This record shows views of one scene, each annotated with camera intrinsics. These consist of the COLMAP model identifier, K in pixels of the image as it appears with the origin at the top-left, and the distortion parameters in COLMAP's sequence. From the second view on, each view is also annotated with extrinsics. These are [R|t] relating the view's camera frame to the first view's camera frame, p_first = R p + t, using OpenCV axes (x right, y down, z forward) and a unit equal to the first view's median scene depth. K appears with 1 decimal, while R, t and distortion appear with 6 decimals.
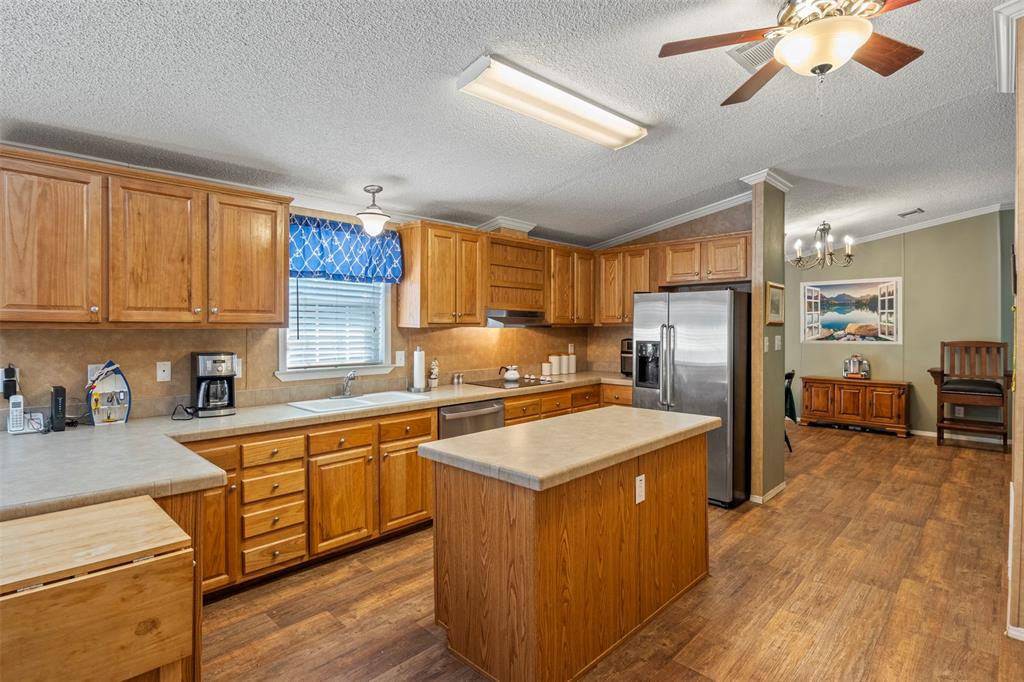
lens RADIAL K [[516.4, 0, 504.9], [0, 516.4, 330.6], [0, 0, 1]] dist [-0.010574, -0.001153]
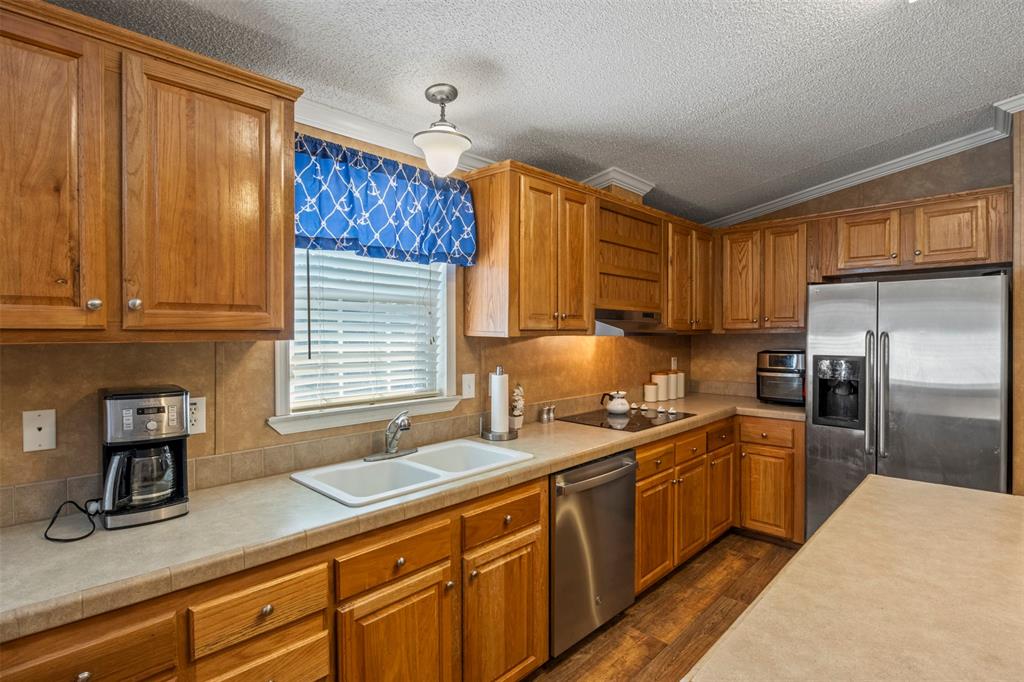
lens RADIAL K [[516.4, 0, 505.7], [0, 516.4, 336.9], [0, 0, 1]] dist [-0.010574, -0.001153]
pose [[0.999994, -0.003525, 0.000623, -0.165875], [0.003525, 0.999993, -0.000855, -0.005613], [-0.000620, 0.000857, 0.999999, 0.386408]]
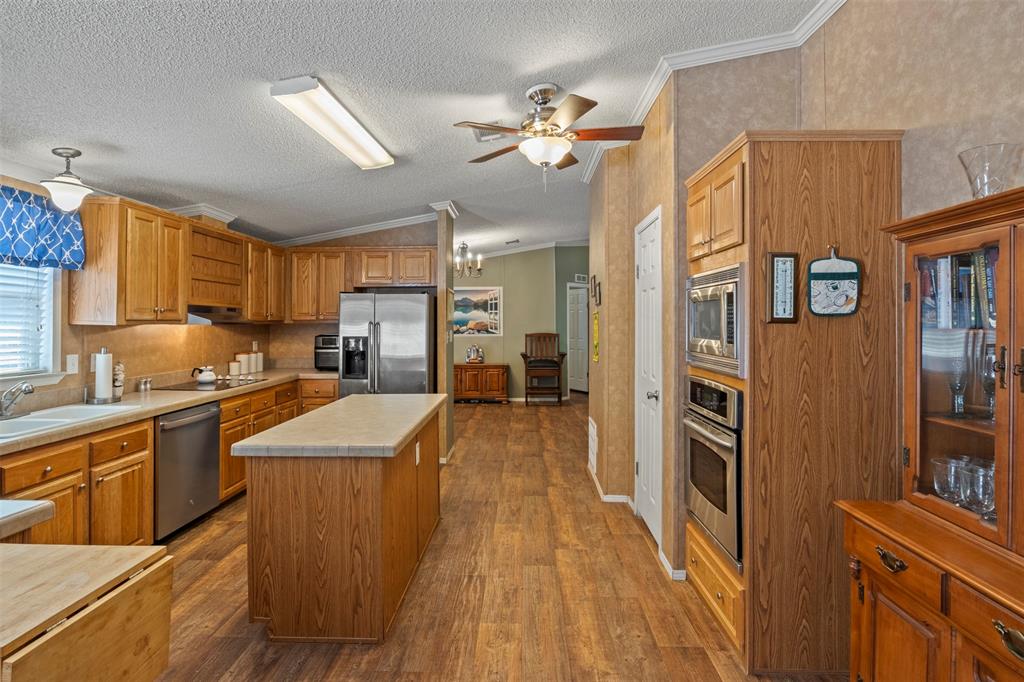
lens RADIAL K [[516.4, 0, 518.1], [0, 516.4, 319.8], [0, 0, 1]] dist [-0.010574, -0.001153]
pose [[0.724410, 0.003356, 0.689361, -0.262481], [0.006297, 0.999914, -0.011484, -0.000941], [-0.689340, 0.012660, 0.724327, -0.050306]]
